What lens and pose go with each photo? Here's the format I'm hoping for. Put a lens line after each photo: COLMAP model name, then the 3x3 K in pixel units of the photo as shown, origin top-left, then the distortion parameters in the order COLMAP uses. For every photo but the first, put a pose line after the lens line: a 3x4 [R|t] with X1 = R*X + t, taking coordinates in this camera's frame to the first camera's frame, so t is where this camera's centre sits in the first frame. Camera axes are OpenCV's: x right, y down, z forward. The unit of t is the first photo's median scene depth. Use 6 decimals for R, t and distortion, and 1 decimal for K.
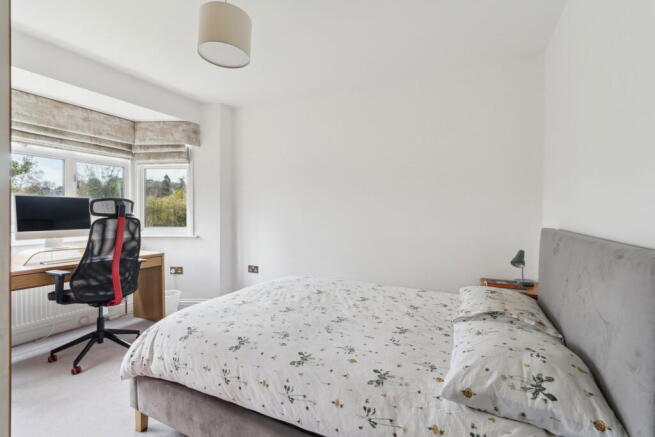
lens RADIAL K [[304.1, 0, 326.6], [0, 304.1, 210.8], [0, 0, 1]] dist [-0.003157, 0.000442]
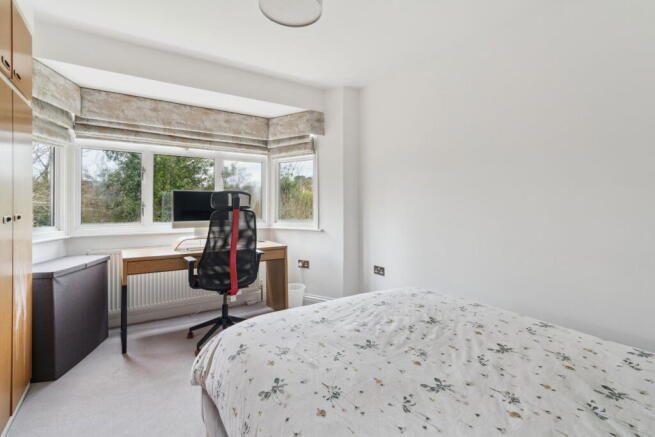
lens RADIAL K [[309.6, 0, 327.5], [0, 309.6, 199.5], [0, 0, 1]] dist [-0.002044, 0.000718]
pose [[0.865170, -0.010968, -0.501359, 0.091354], [0.005991, 0.999916, -0.011537, 0.001008], [0.501443, 0.006978, 0.865163, 0.206463]]
